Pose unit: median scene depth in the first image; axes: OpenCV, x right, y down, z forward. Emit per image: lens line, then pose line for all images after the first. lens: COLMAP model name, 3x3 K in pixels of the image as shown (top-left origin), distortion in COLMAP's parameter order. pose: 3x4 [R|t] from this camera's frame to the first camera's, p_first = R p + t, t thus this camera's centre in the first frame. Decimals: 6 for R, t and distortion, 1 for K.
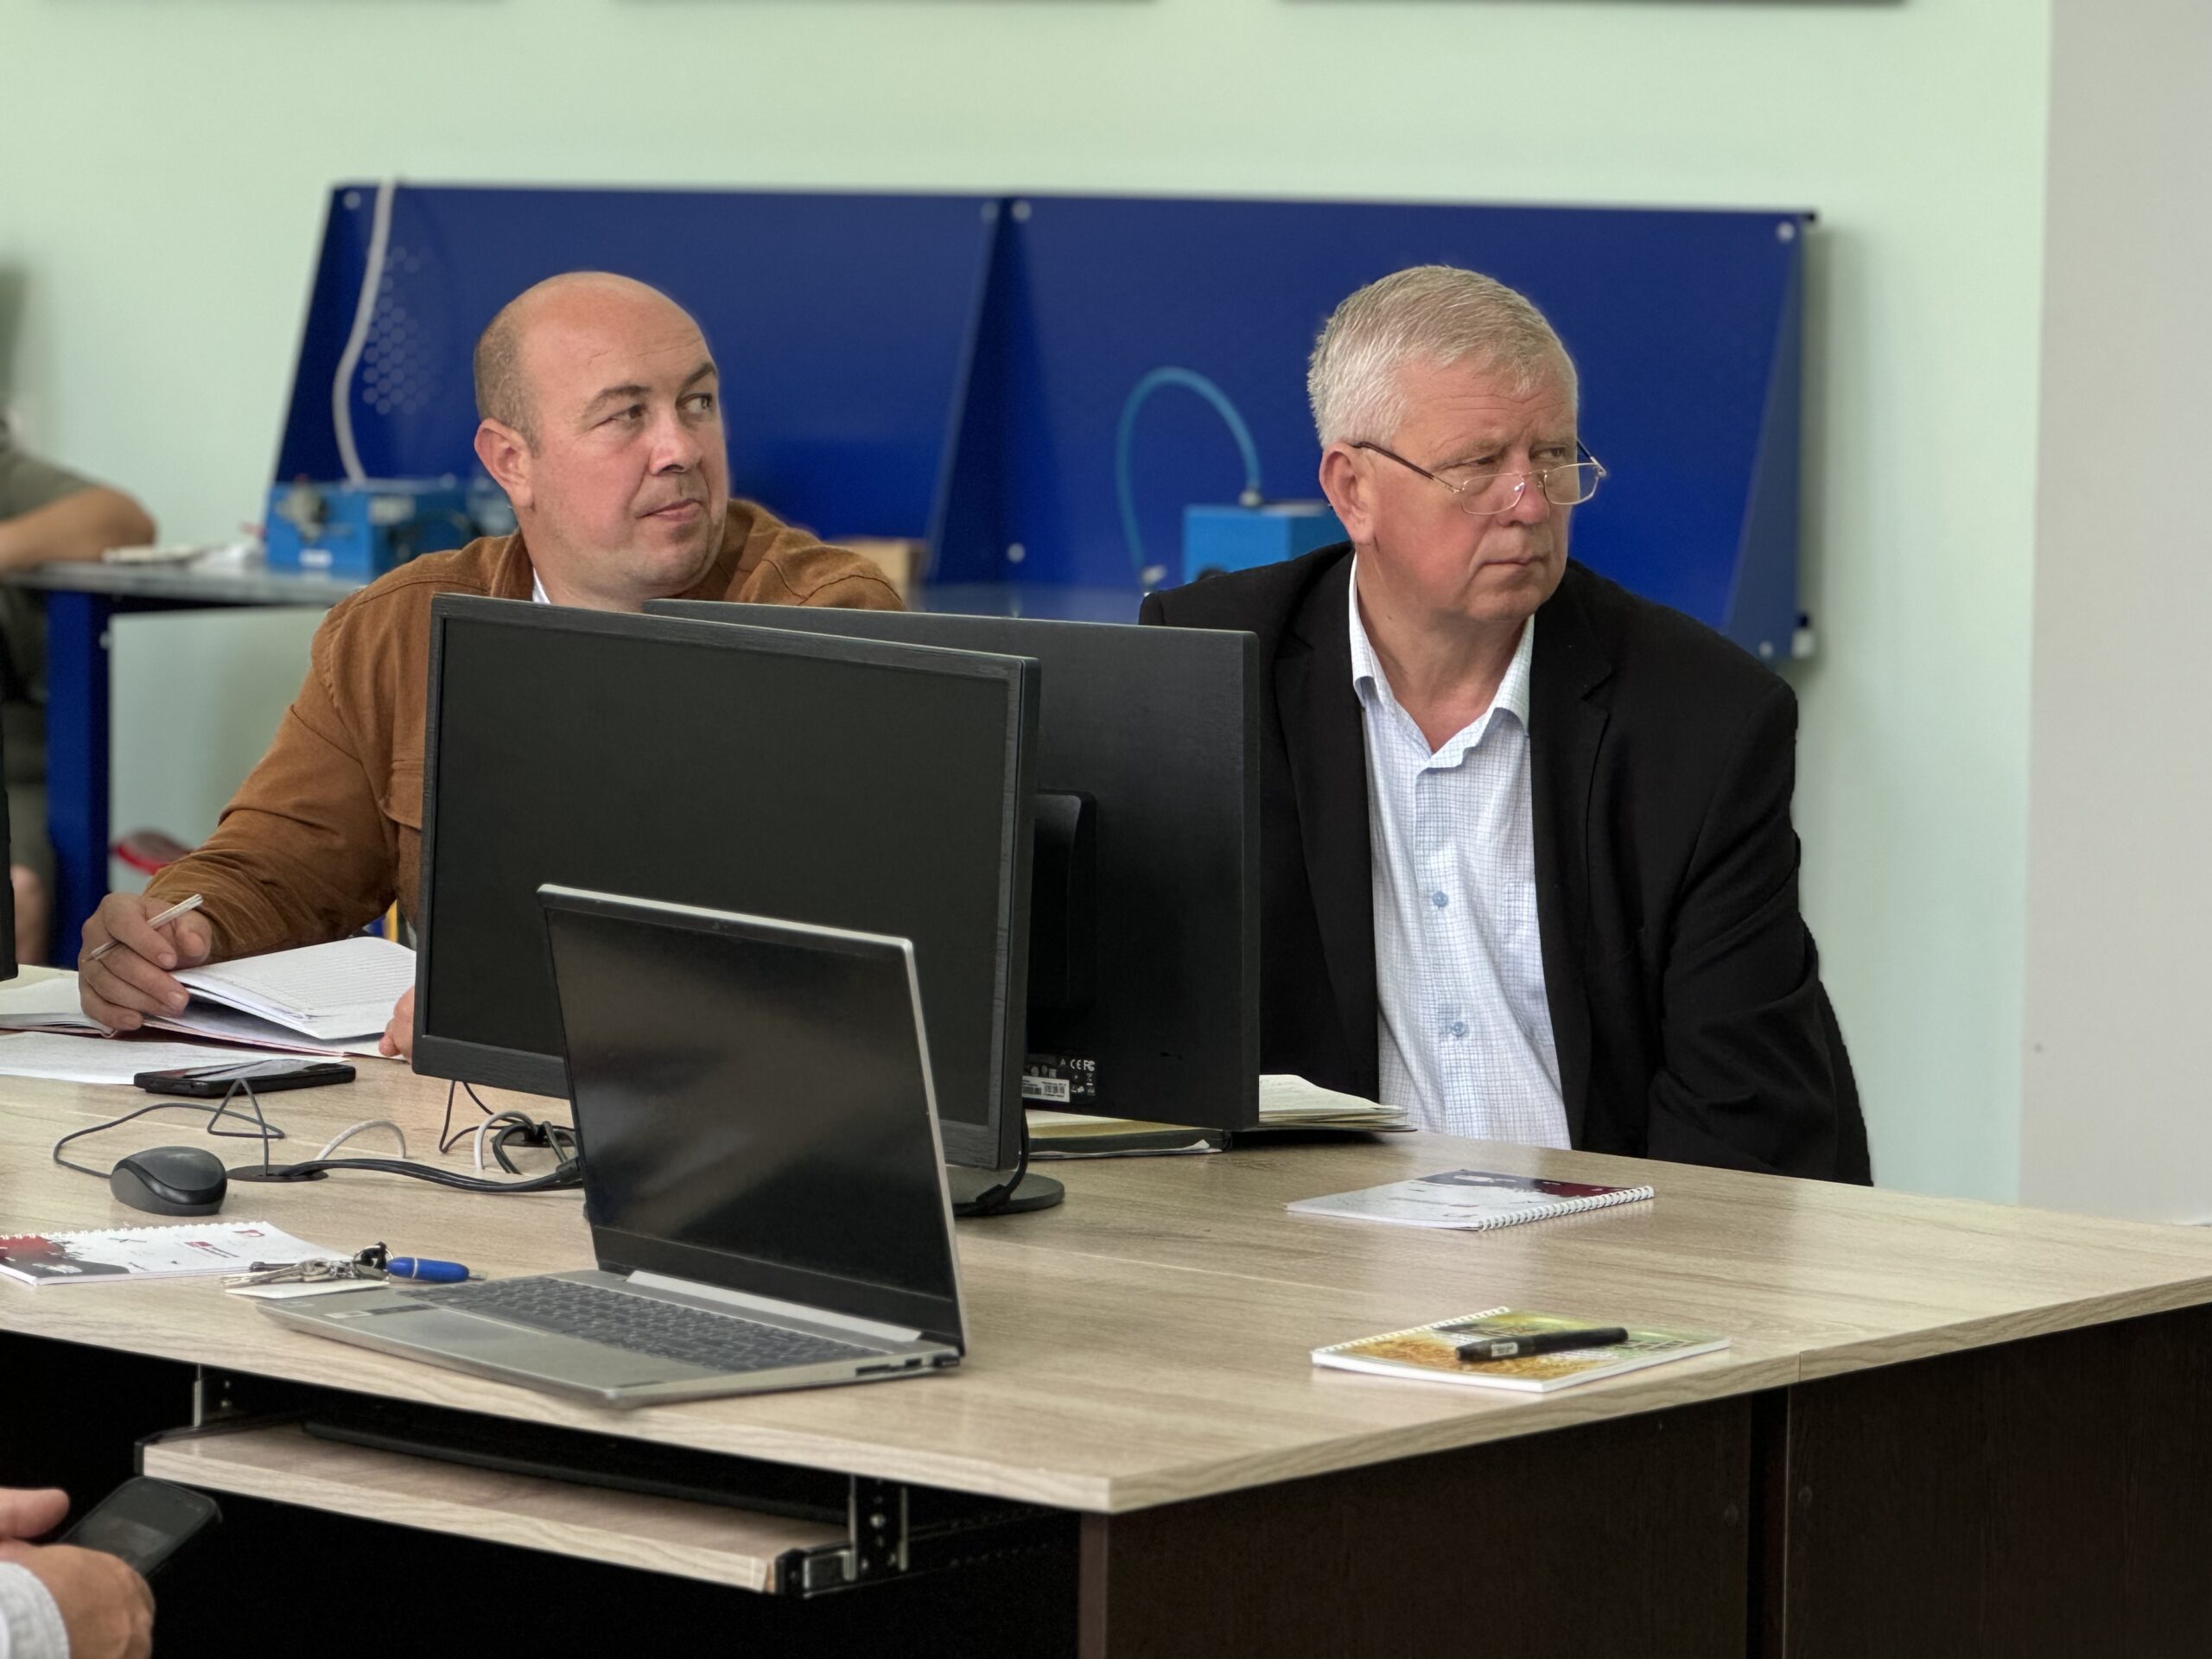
lens RADIAL K [[8201.7, 0, 1106.0], [0, 8201.7, 829.5], [0, 0, 1]] dist [-0.222967, 1.606450]
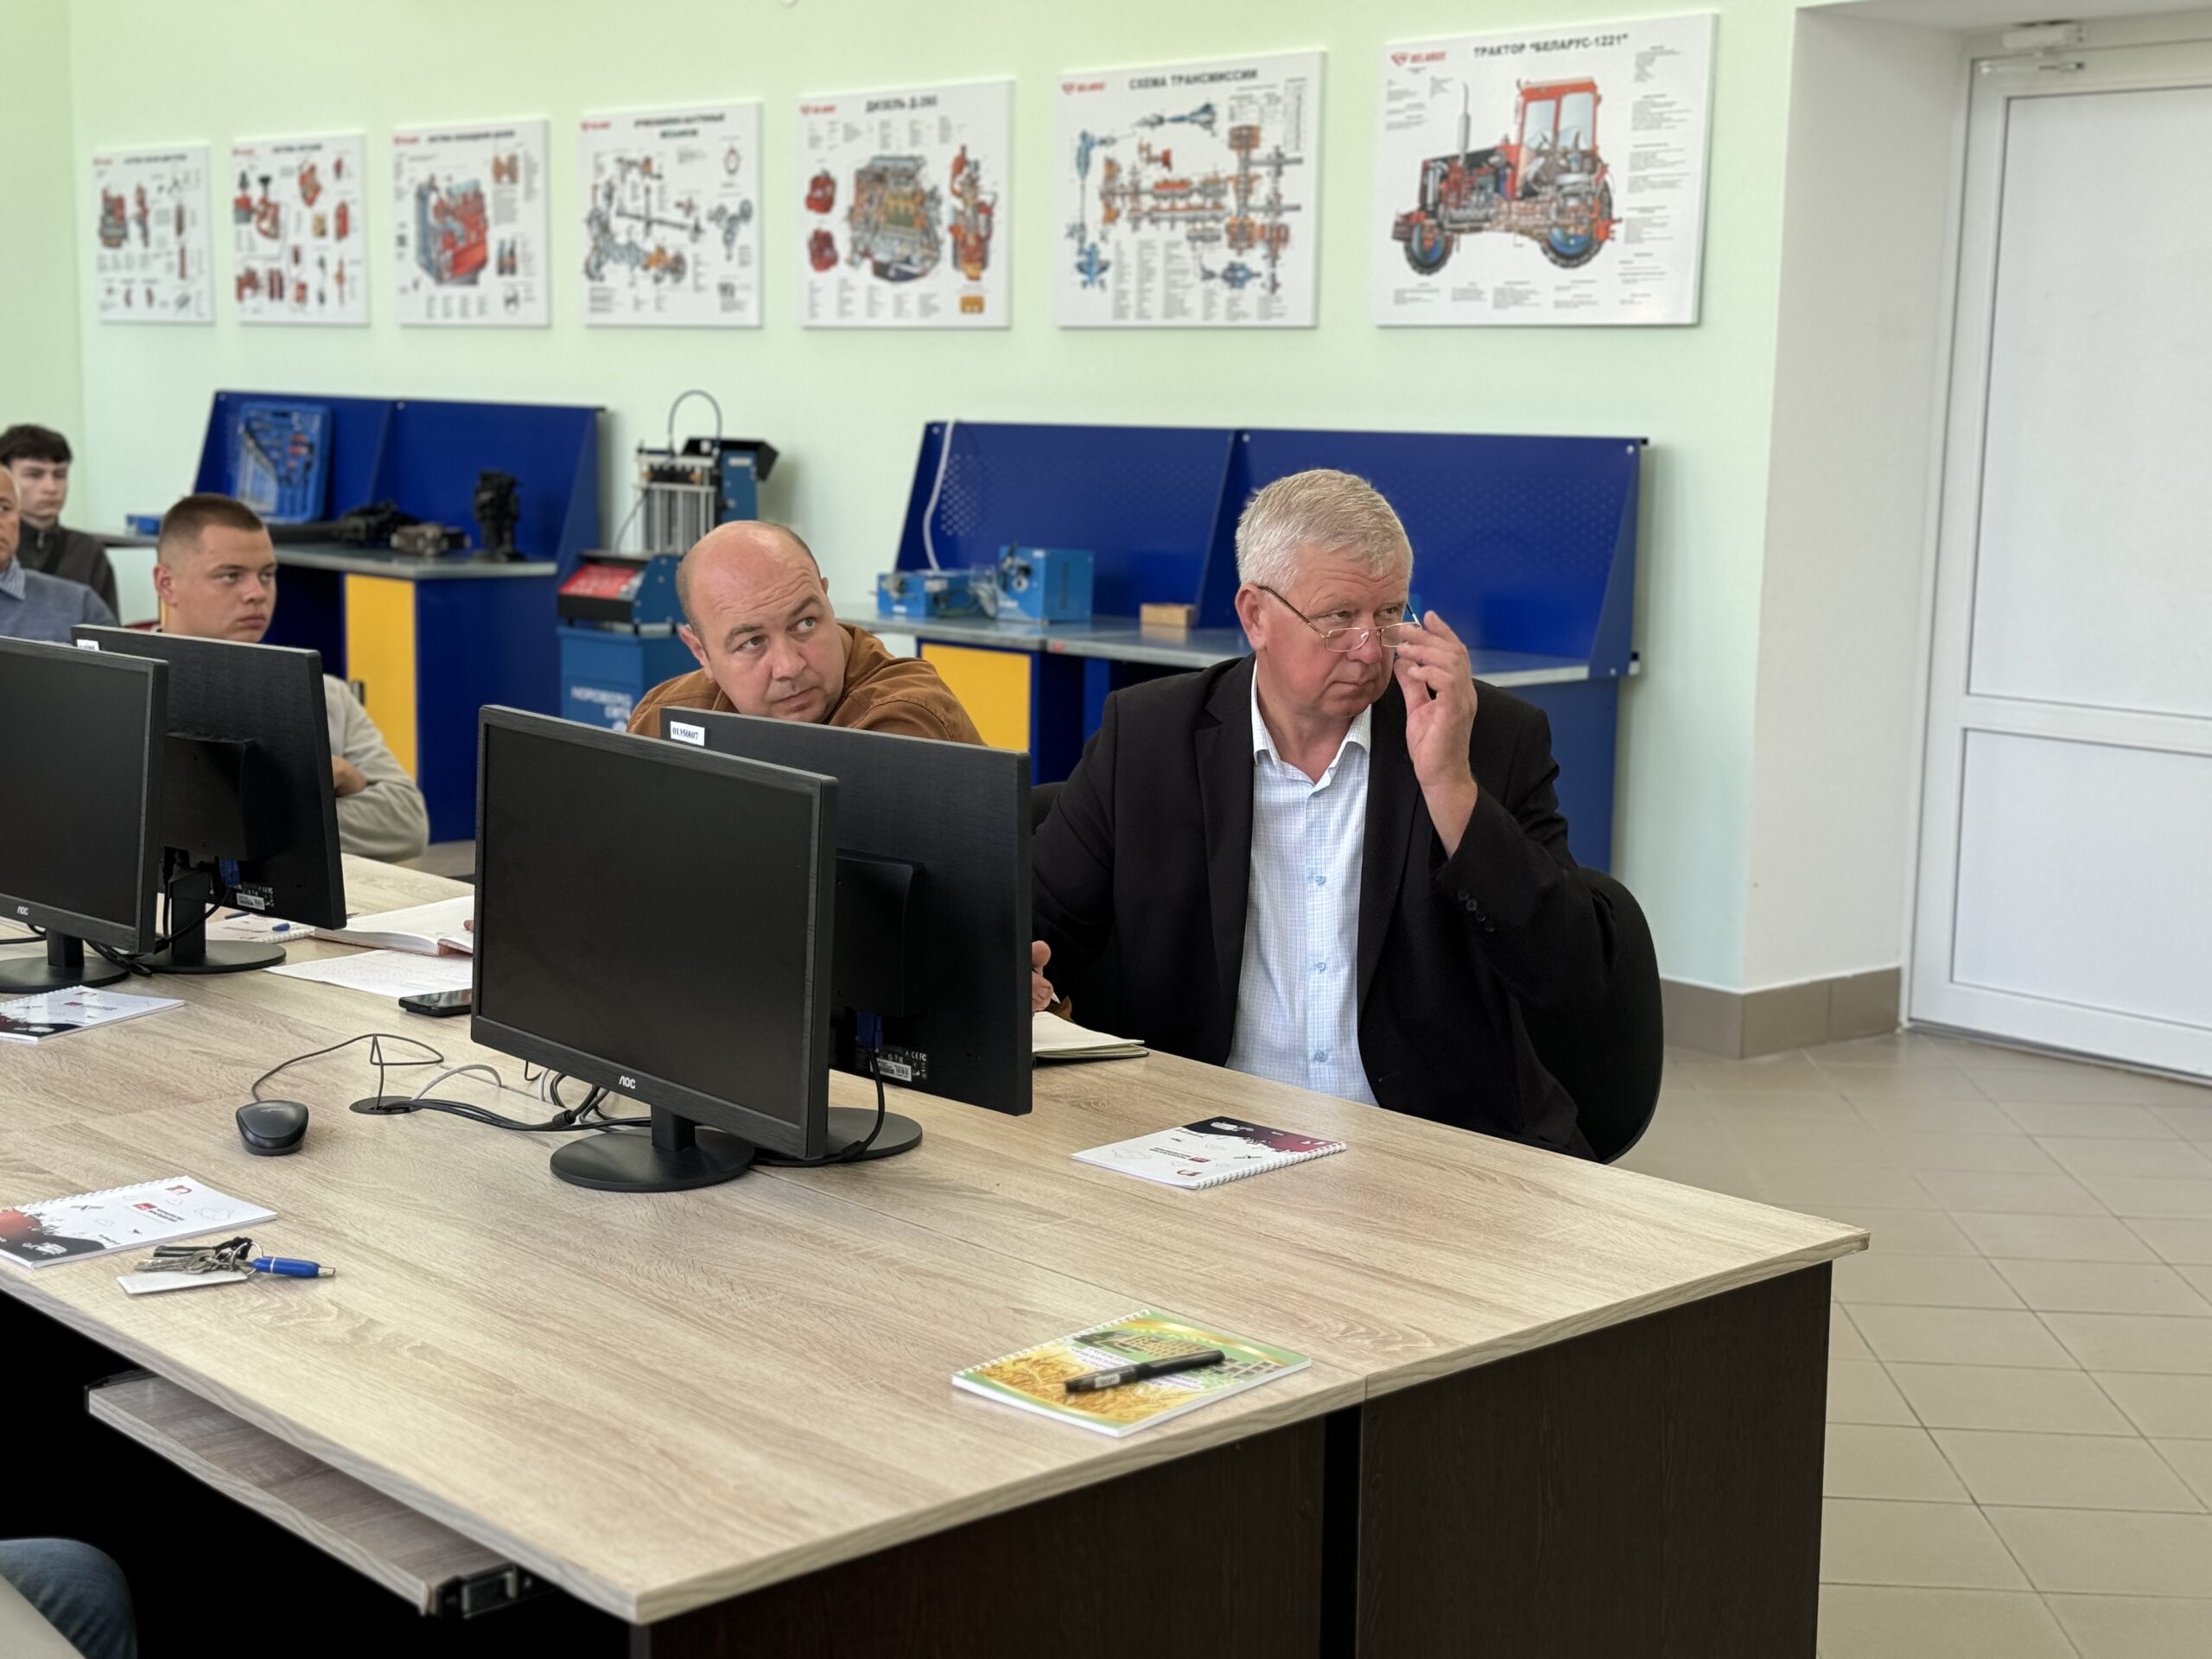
lens RADIAL K [[3326.9, 0, 1106.0], [0, 3326.9, 829.5], [0, 0, 1]] dist [0.117775, -0.019911]
pose [[0.994925, 0.017516, -0.099081, 0.066221], [-0.013382, 0.999018, 0.042234, -0.026658], [0.099723, -0.040694, 0.994183, 0.354975]]
